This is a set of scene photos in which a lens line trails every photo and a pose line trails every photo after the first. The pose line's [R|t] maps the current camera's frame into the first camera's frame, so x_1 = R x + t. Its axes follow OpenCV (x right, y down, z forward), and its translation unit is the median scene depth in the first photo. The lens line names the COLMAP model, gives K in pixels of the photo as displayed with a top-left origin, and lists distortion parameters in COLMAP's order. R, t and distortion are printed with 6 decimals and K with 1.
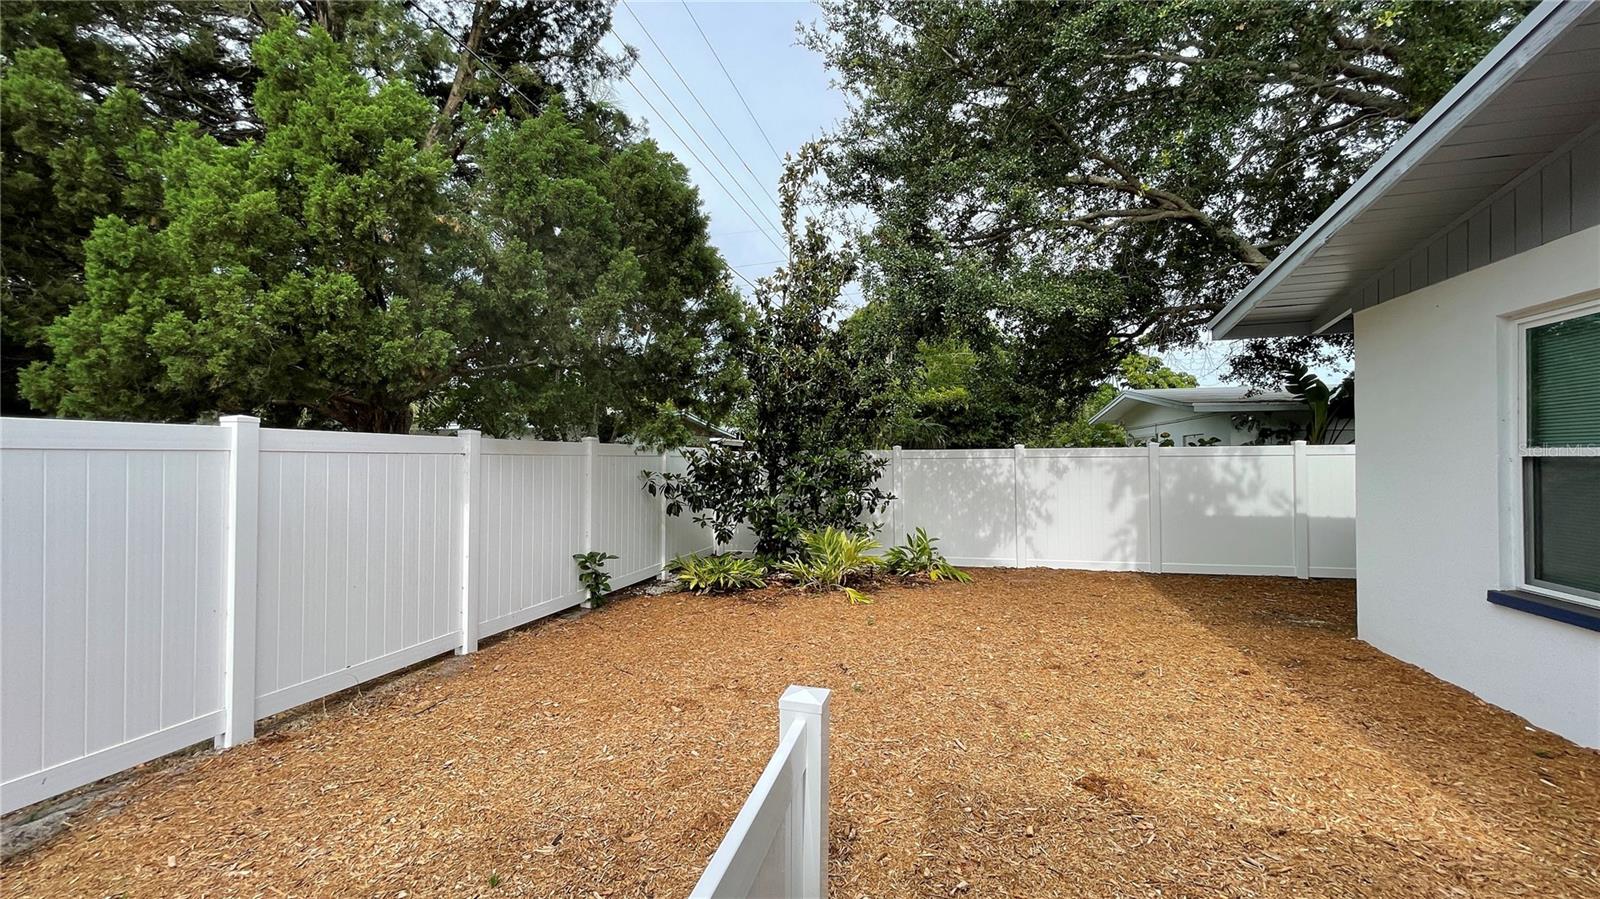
lens RADIAL K [[644.4, 0, 799.6], [0, 644.4, 451.0], [0, 0, 1]] dist [-0.005312, -0.000364]
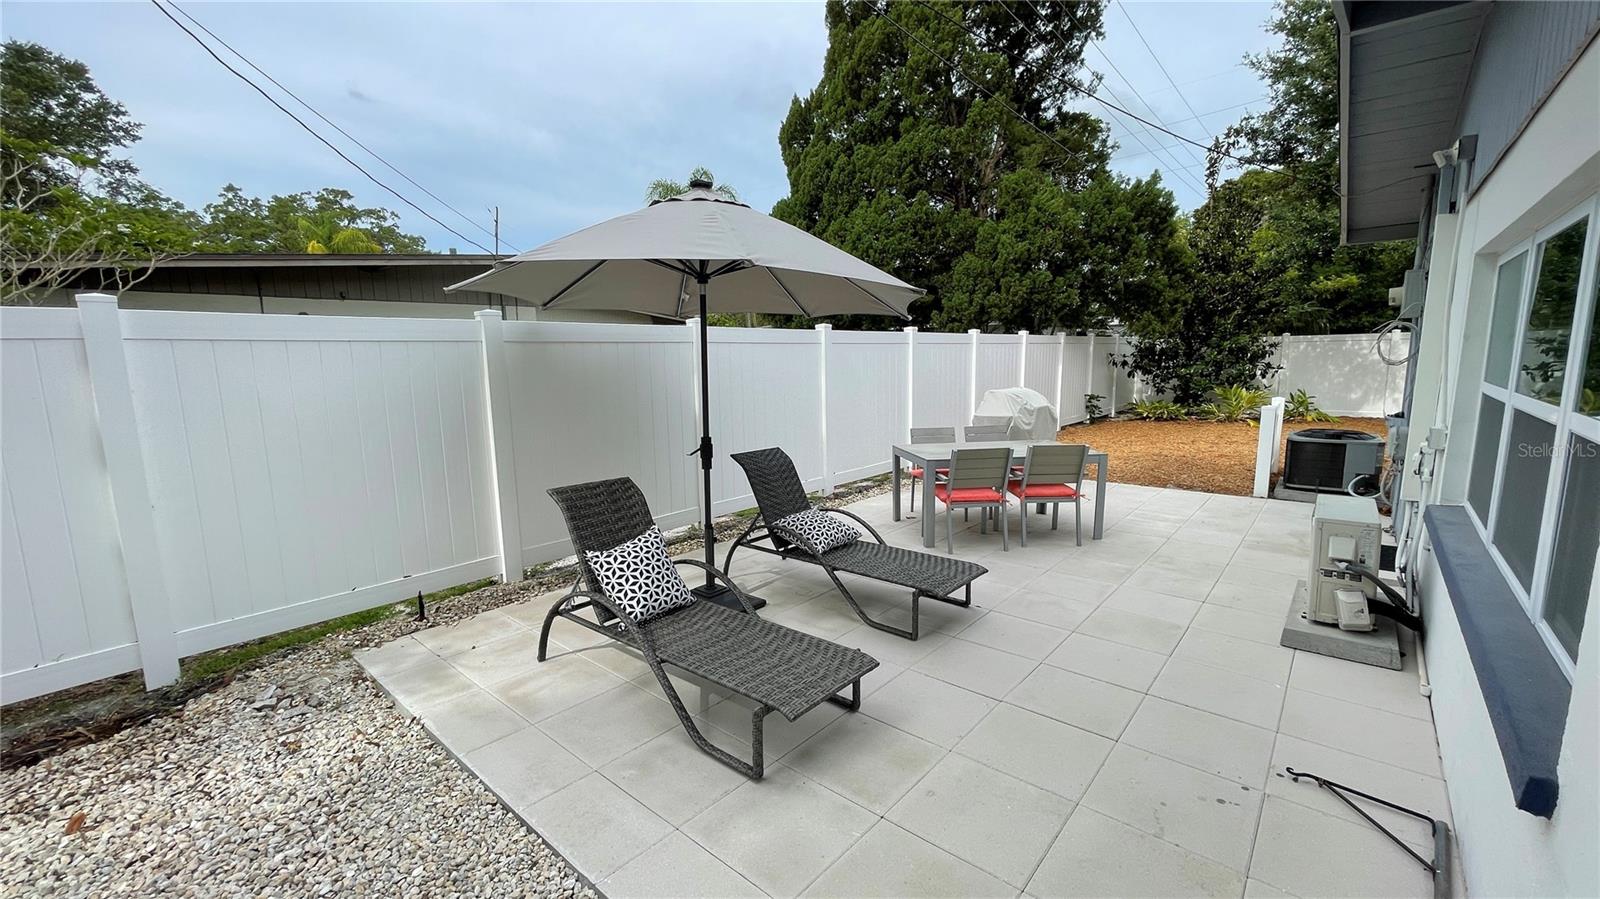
lens RADIAL K [[644.4, 0, 799.9], [0, 644.4, 451.7], [0, 0, 1]] dist [-0.005312, -0.000364]
pose [[0.898327, 0.051242, -0.436329, -0.202589], [0.019396, 0.987580, 0.155914, 0.008509], [0.438899, -0.148525, 0.886176, -0.861862]]
